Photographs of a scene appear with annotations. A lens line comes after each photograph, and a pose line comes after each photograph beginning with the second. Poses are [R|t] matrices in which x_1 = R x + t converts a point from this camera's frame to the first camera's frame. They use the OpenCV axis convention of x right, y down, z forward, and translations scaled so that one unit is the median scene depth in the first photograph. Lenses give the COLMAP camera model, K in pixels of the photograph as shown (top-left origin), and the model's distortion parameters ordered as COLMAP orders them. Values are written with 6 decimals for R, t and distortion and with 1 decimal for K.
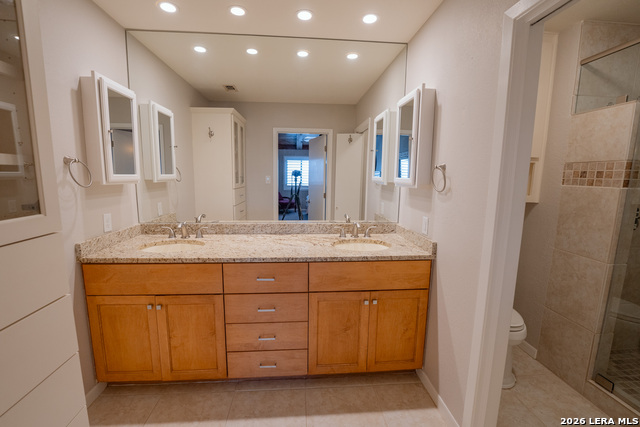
lens RADIAL K [[265.5, 0, 325.0], [0, 265.5, 213.0], [0, 0, 1]] dist [-0.021335, 0.000809]
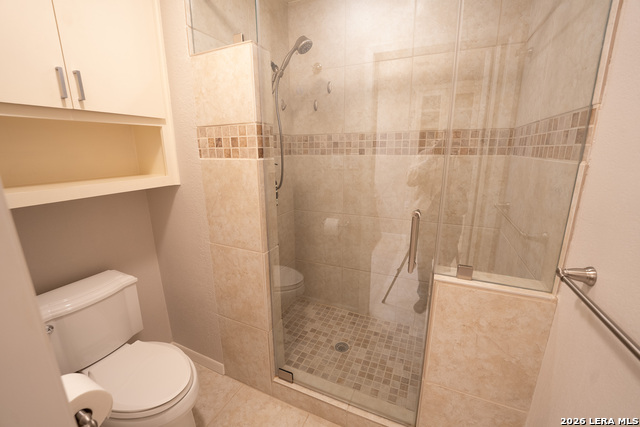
lens RADIAL K [[265.5, 0, 320.7], [0, 265.5, 211.6], [0, 0, 1]] dist [-0.021335, 0.000809]
pose [[0.485167, -0.224378, 0.845143, 0.423730], [0.139297, 0.974007, 0.178624, -0.047259], [-0.863255, 0.031063, 0.503811, 0.350829]]
